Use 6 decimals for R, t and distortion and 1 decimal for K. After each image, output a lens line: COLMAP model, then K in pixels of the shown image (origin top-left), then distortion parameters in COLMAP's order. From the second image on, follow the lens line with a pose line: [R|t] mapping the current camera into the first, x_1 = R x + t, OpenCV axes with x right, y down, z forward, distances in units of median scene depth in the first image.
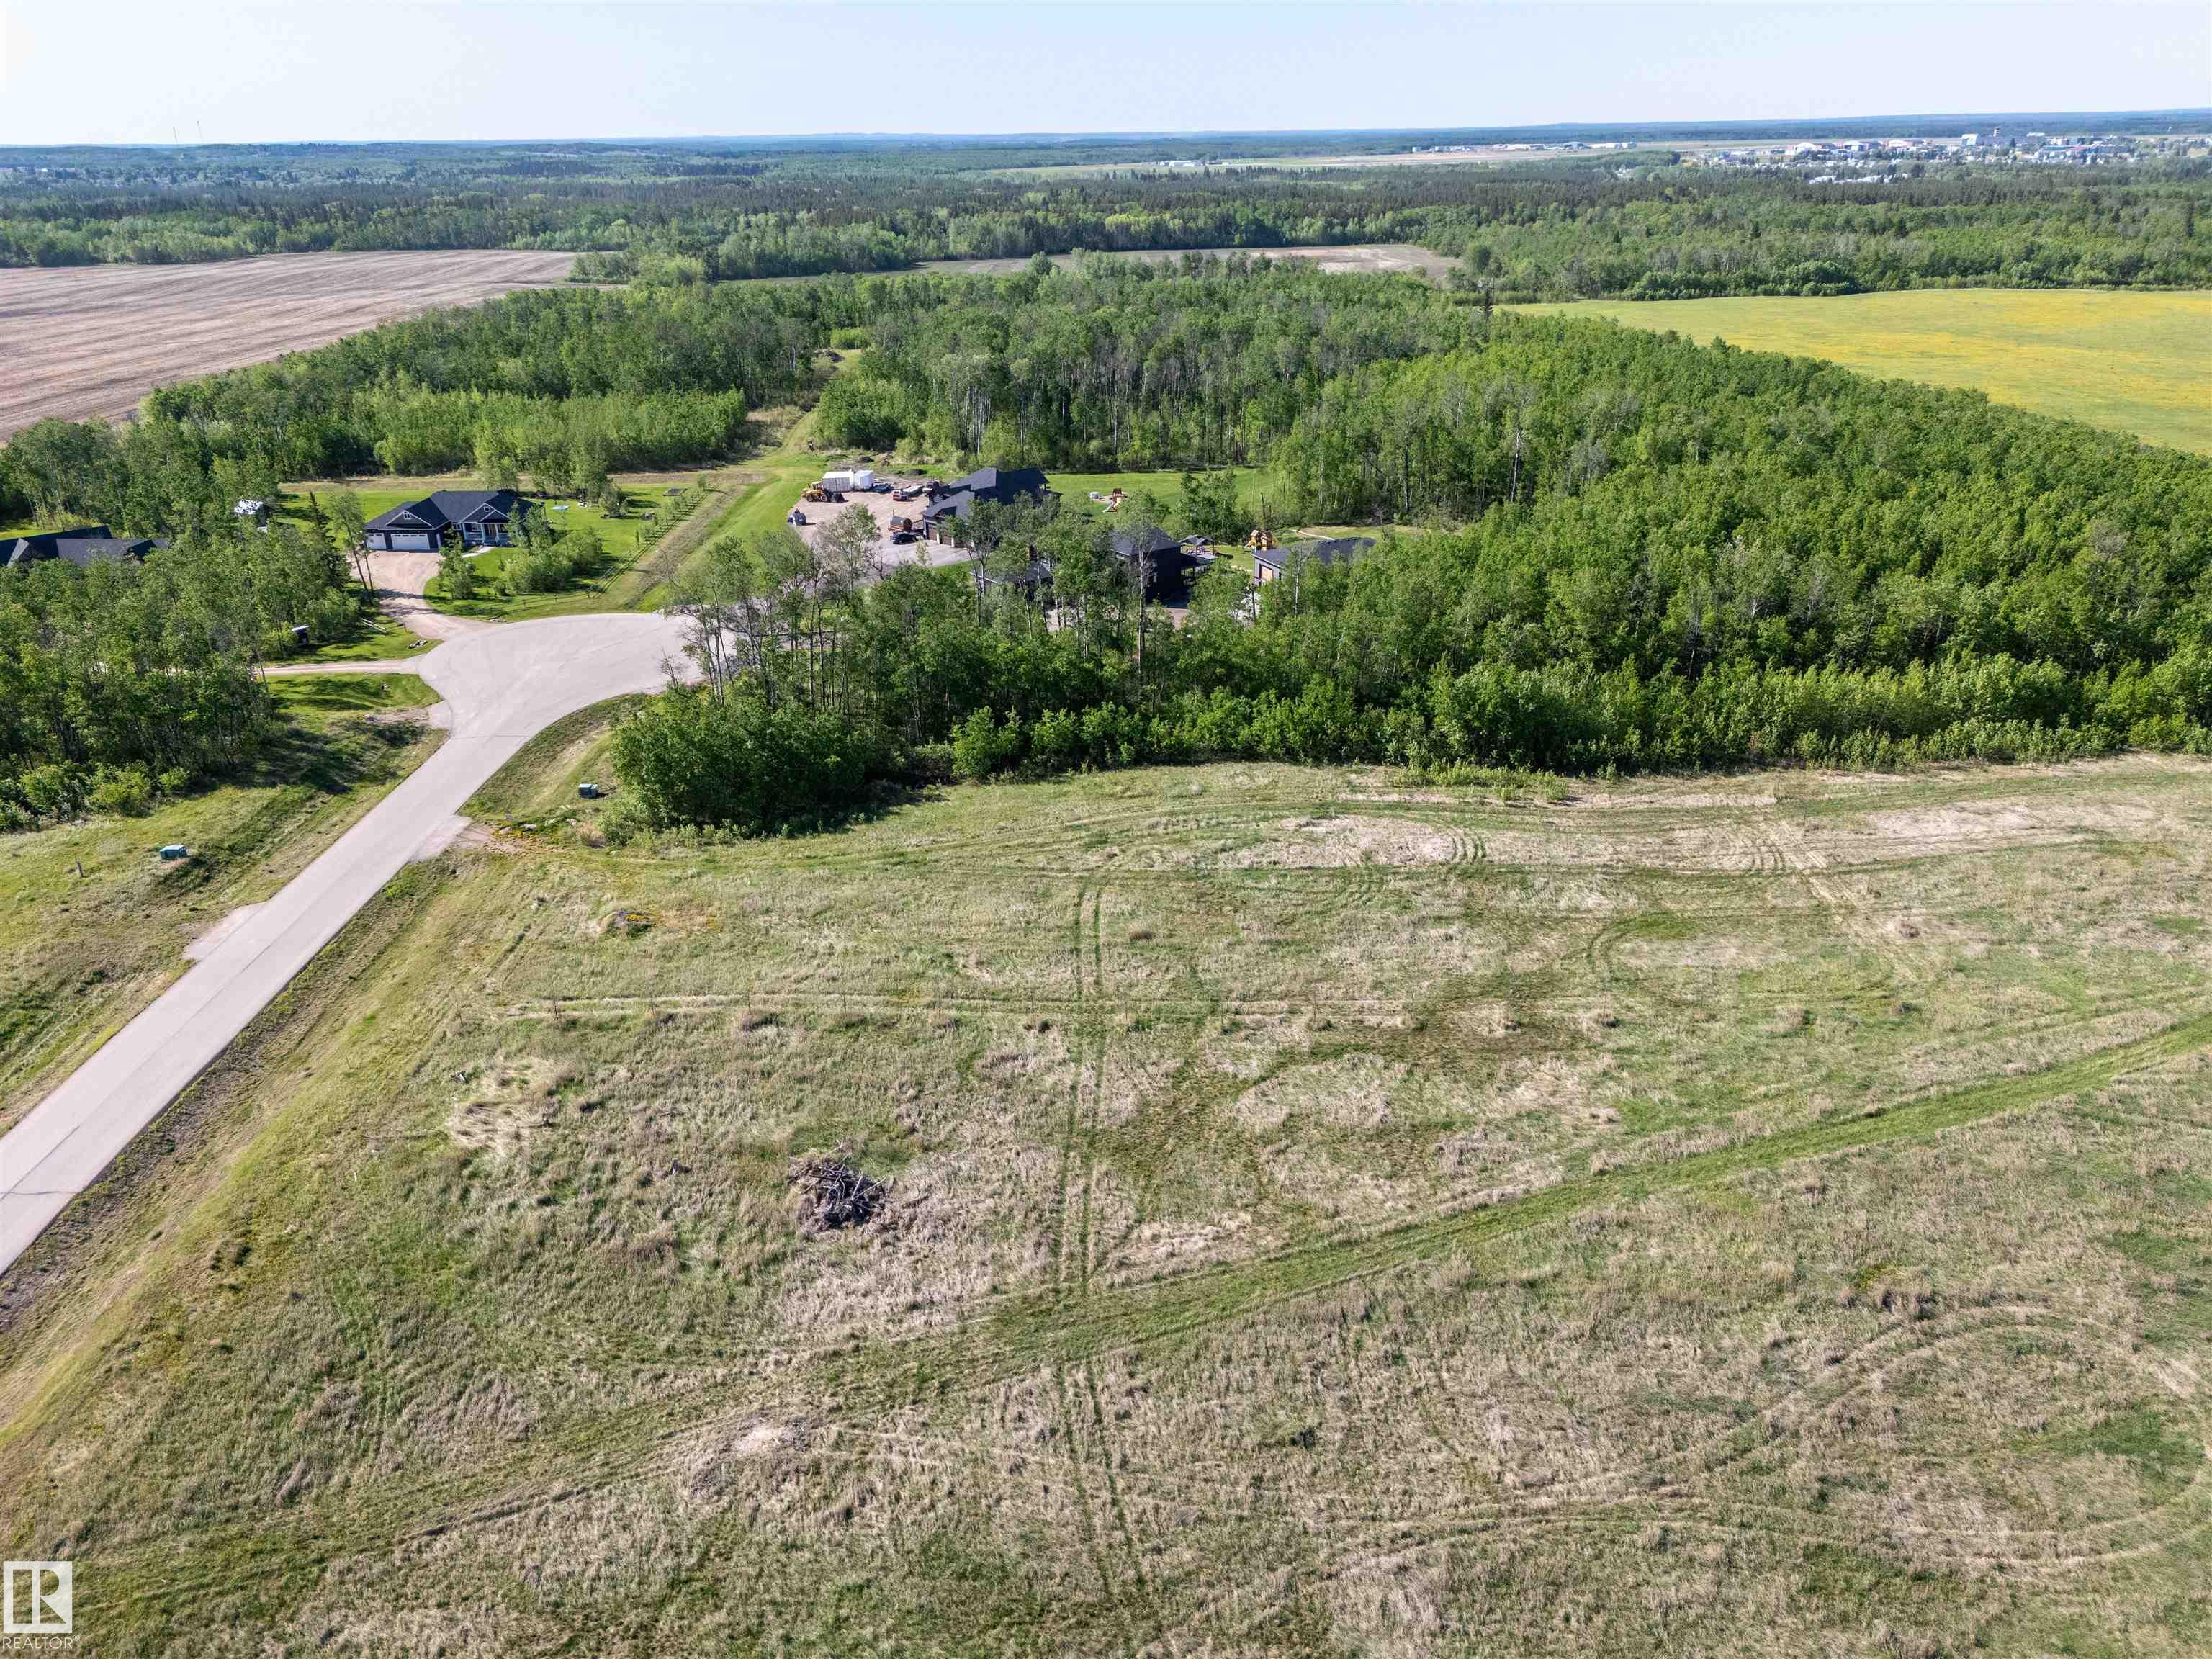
lens RADIAL K [[1600.3, 0, 1114.4], [0, 1600.3, 831.1], [0, 0, 1]] dist [0.071945, -0.055528]
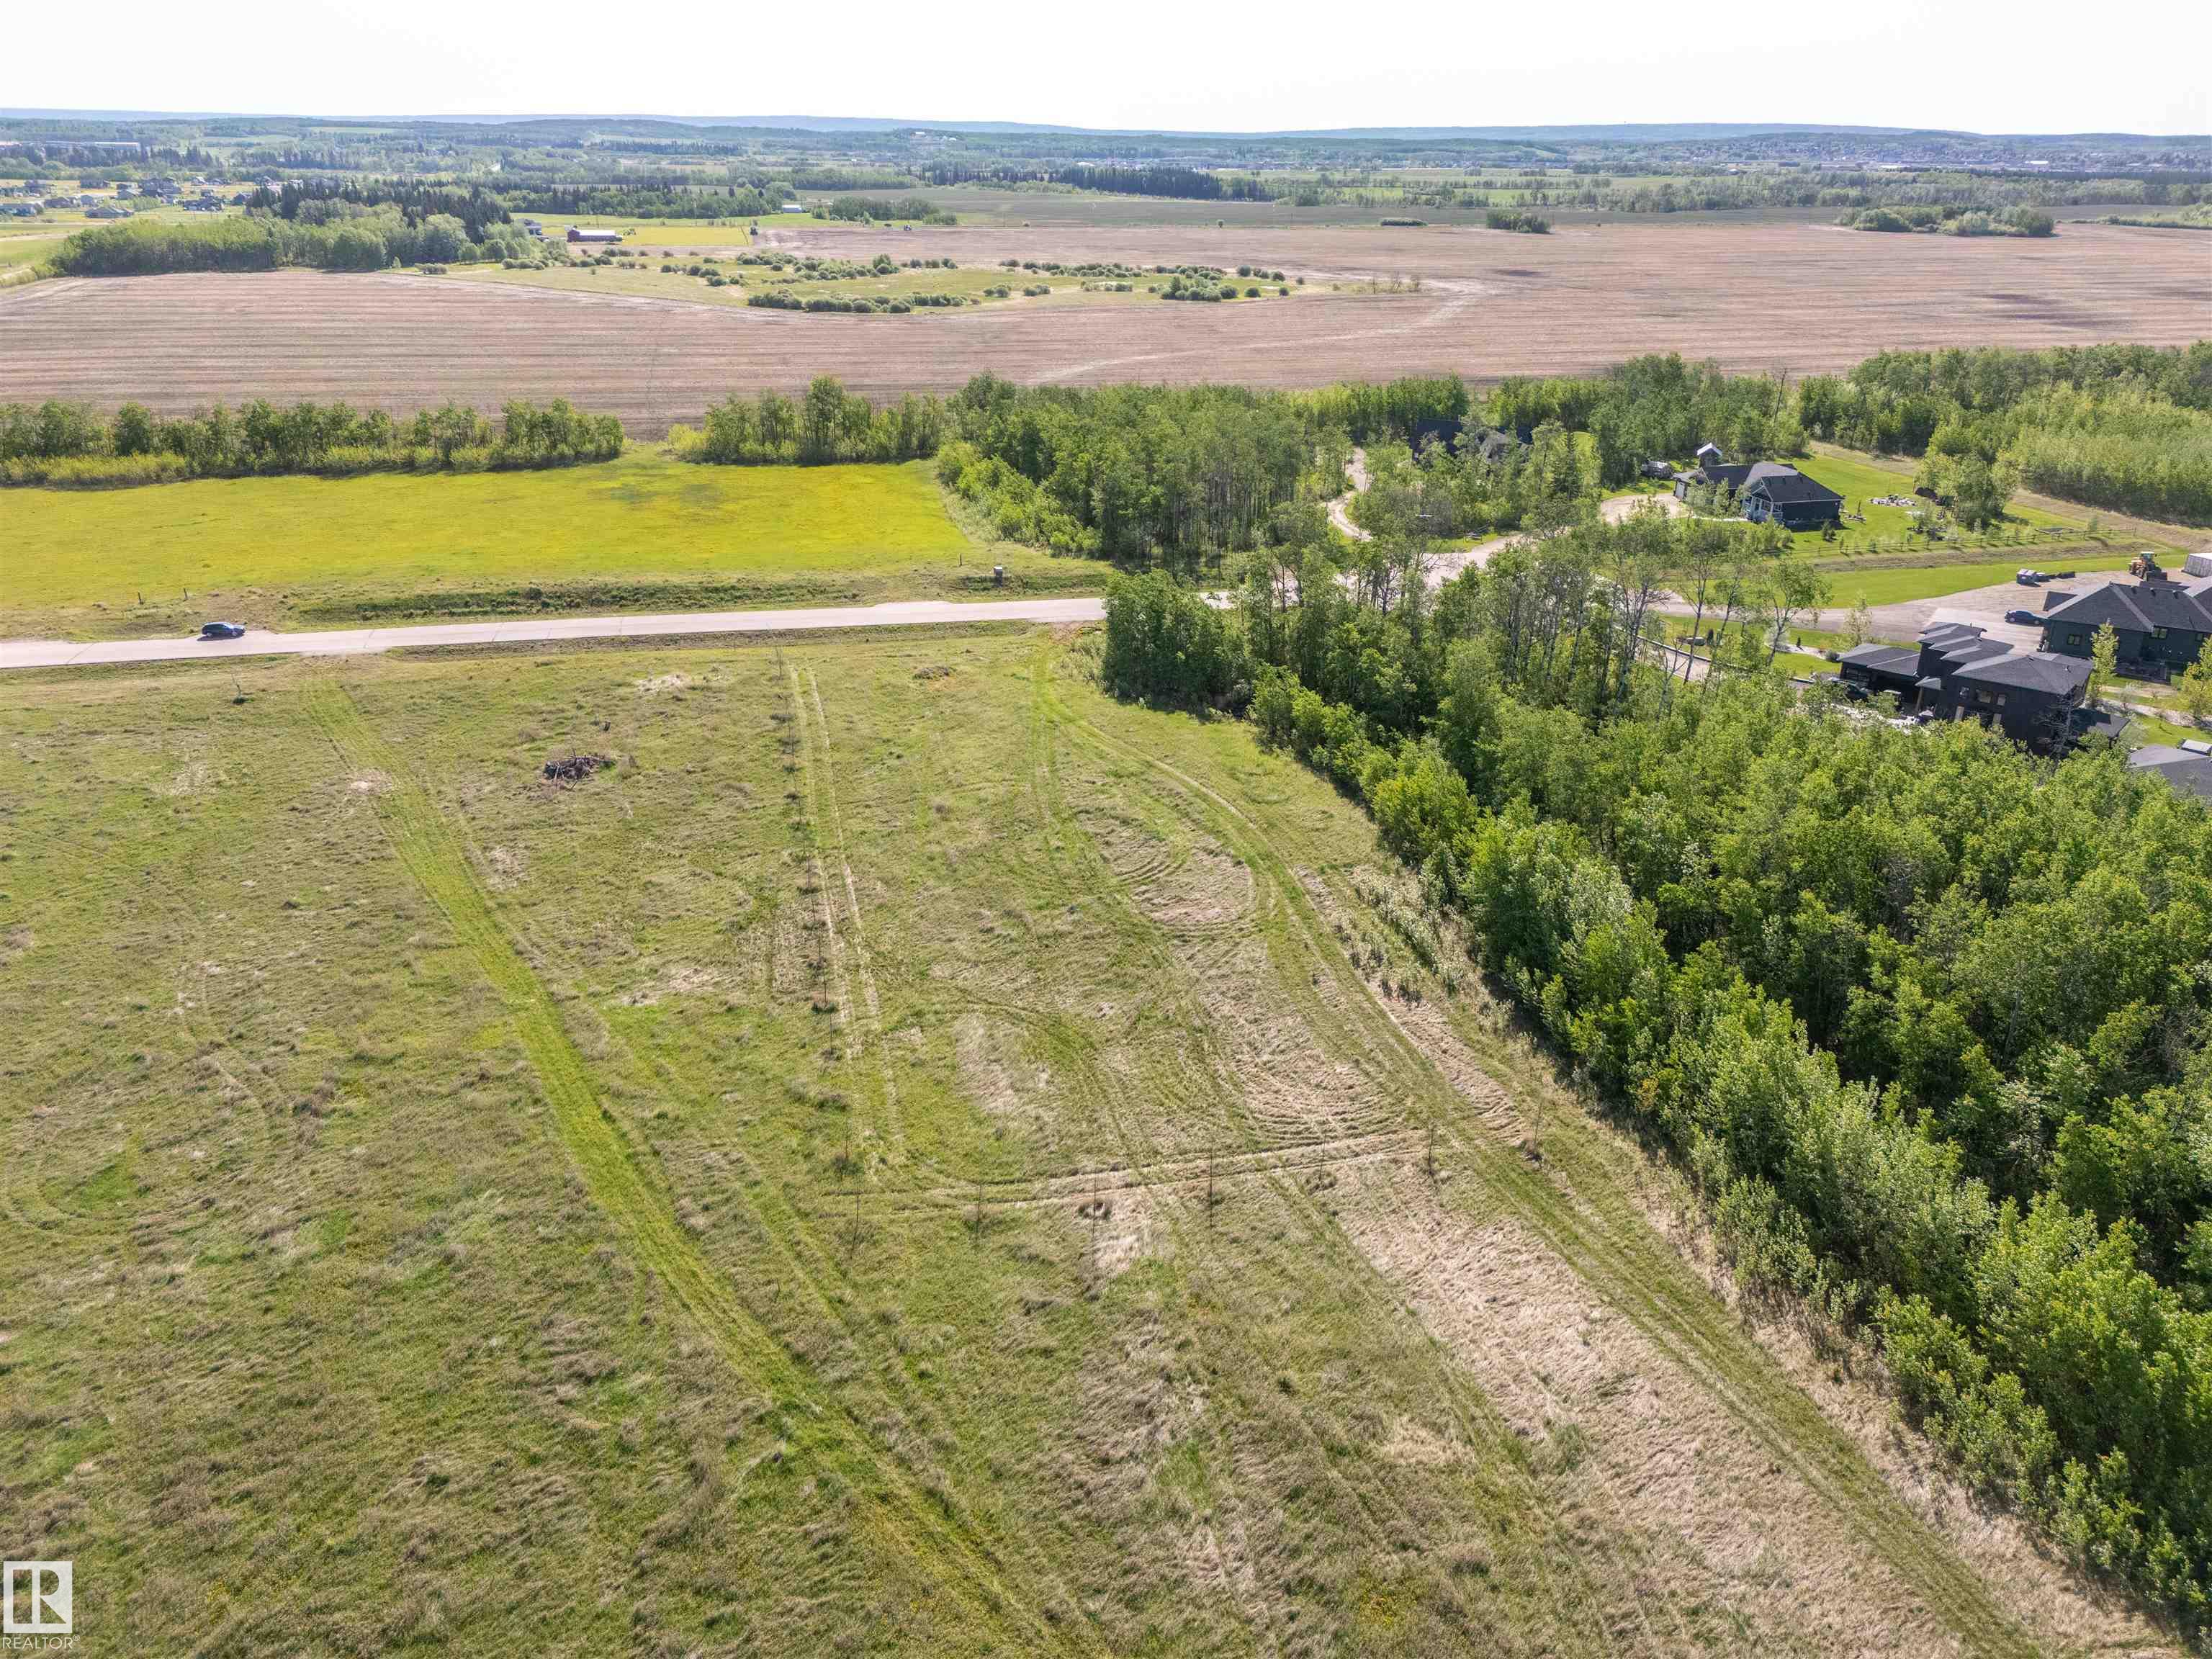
lens RADIAL K [[1600.3, 0, 1109.6], [0, 1600.3, 817.6], [0, 0, 1]] dist [0.071945, -0.055528]
pose [[0.236557, 0.395279, -0.887578, 0.864861], [-0.396269, 0.873328, 0.283319, -0.244797], [0.887137, 0.284699, 0.363229, 0.560736]]
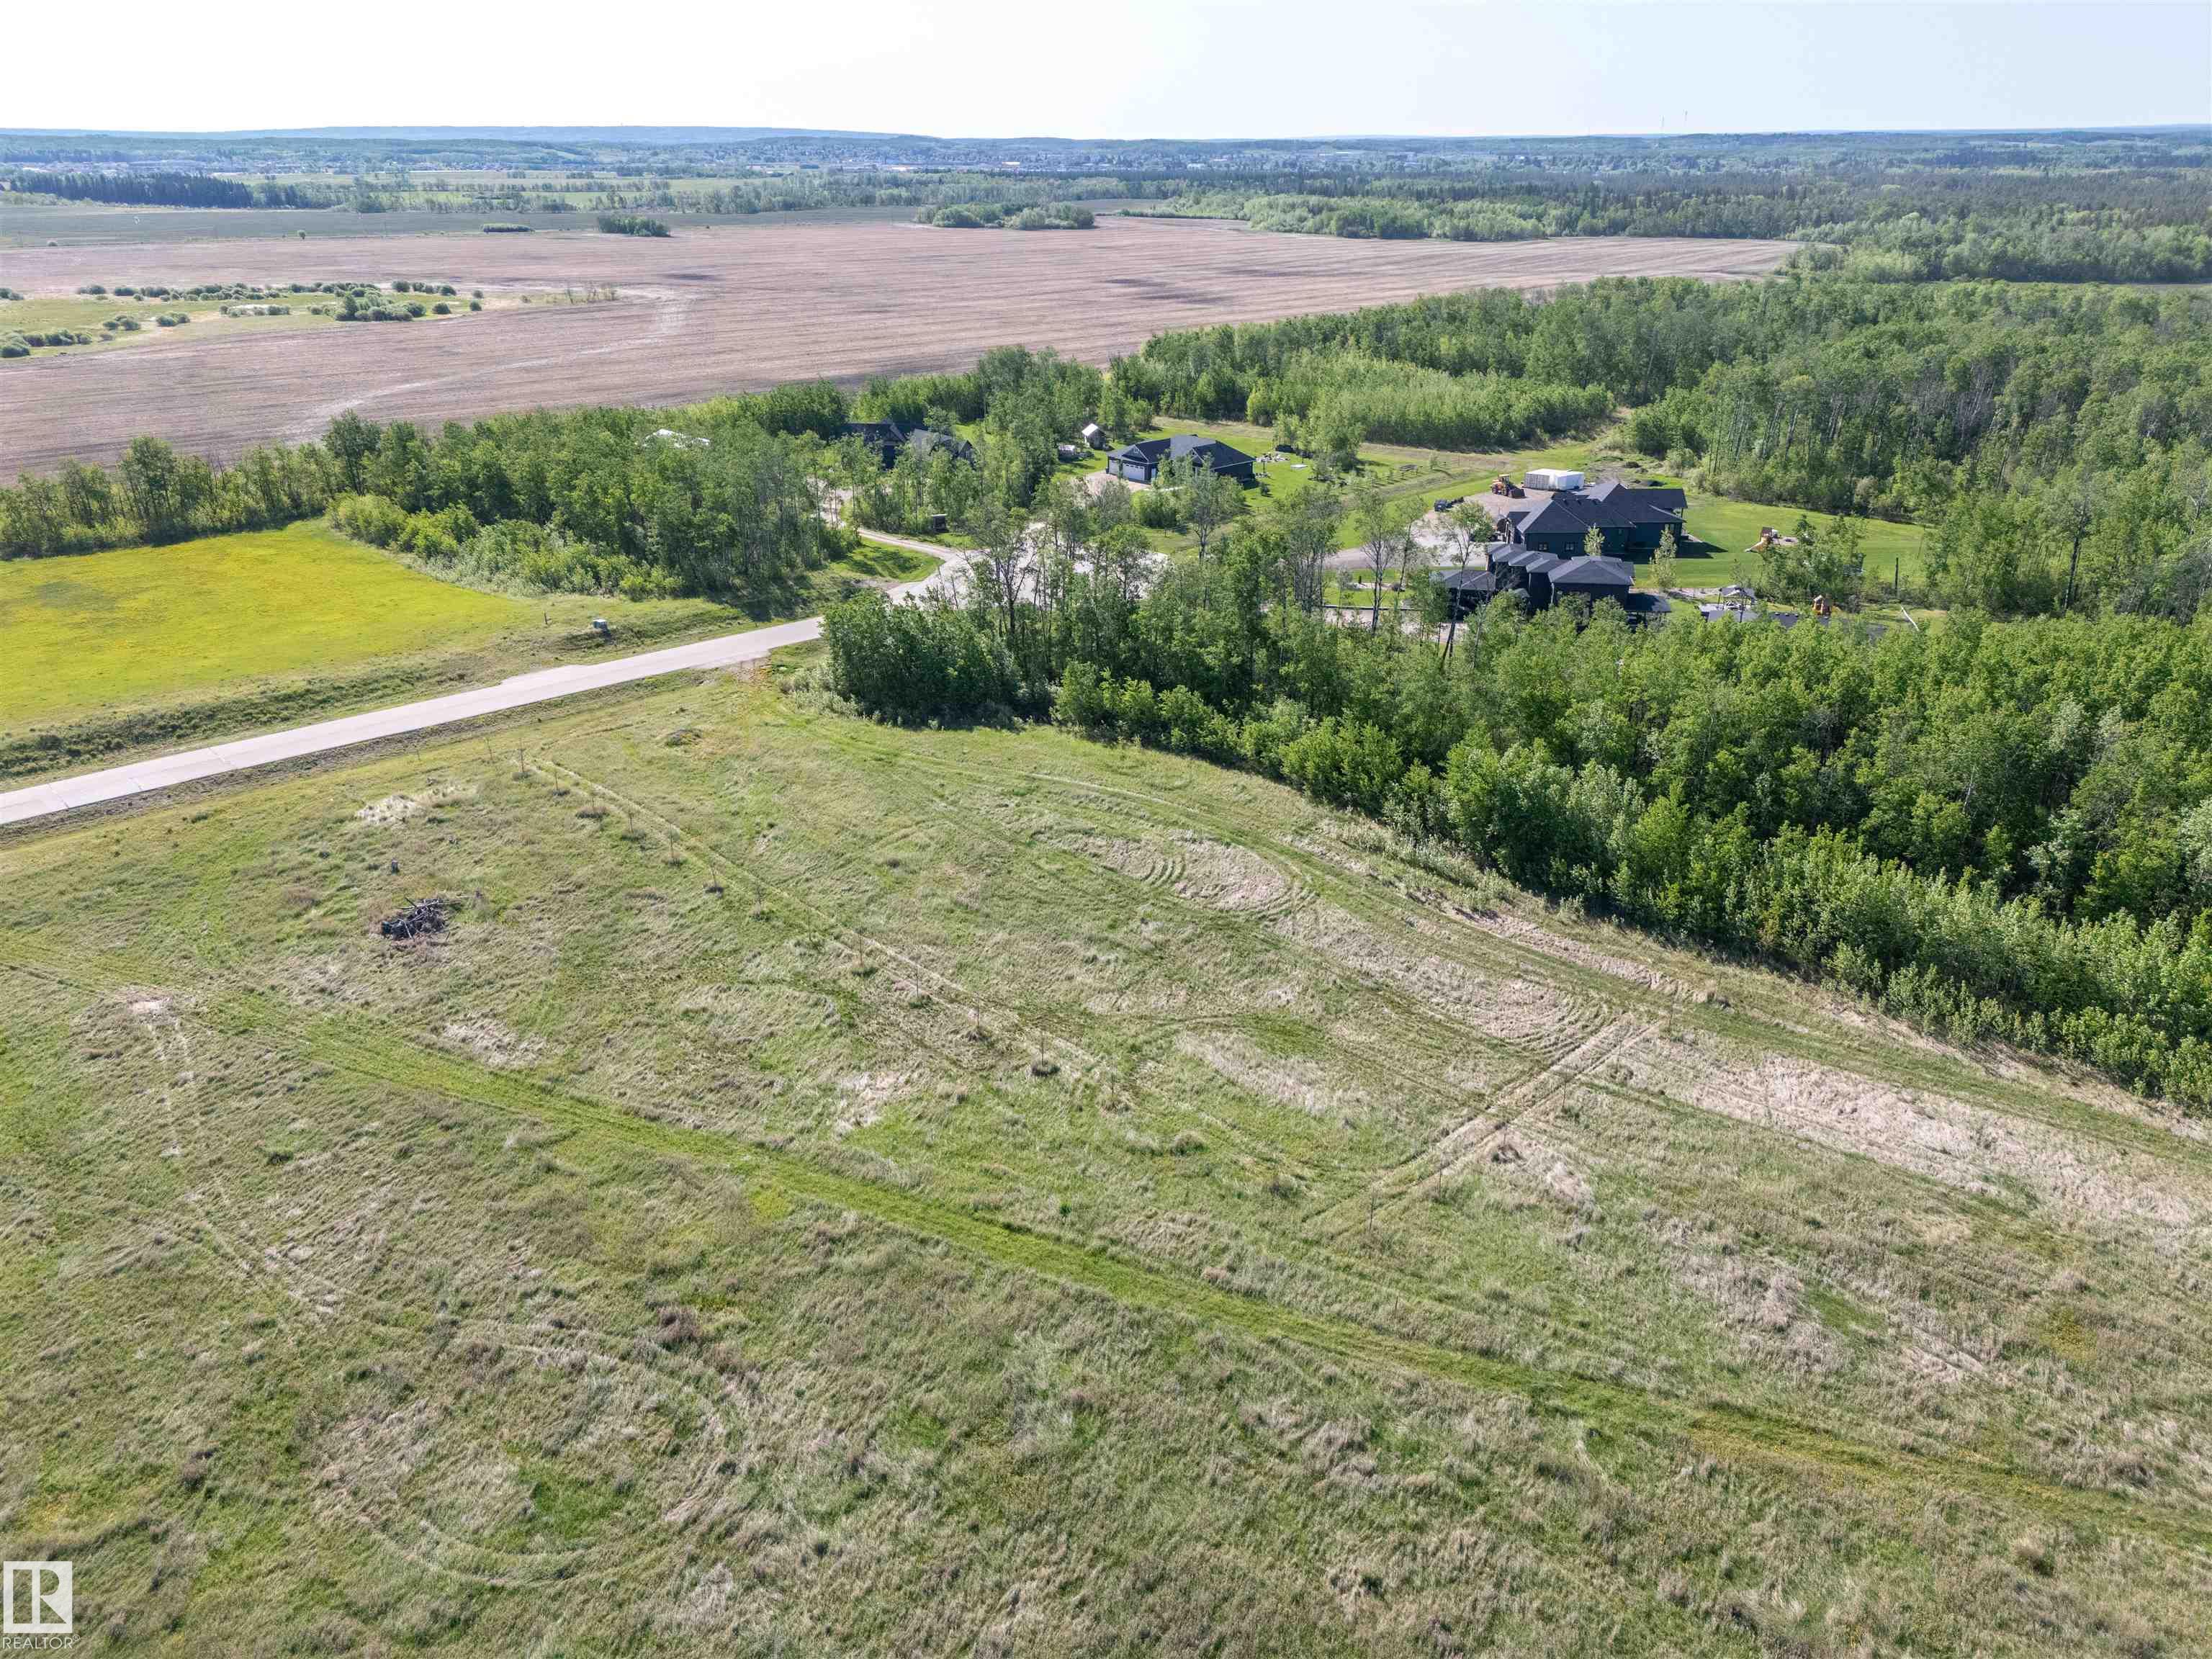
lens RADIAL K [[1600.3, 0, 1112.0], [0, 1600.3, 838.5], [0, 0, 1]] dist [0.071945, -0.055528]
pose [[0.703994, 0.294822, -0.646121, 0.660928], [-0.288869, 0.949978, 0.118727, -0.098264], [0.648805, 0.103061, 0.753944, 0.224513]]
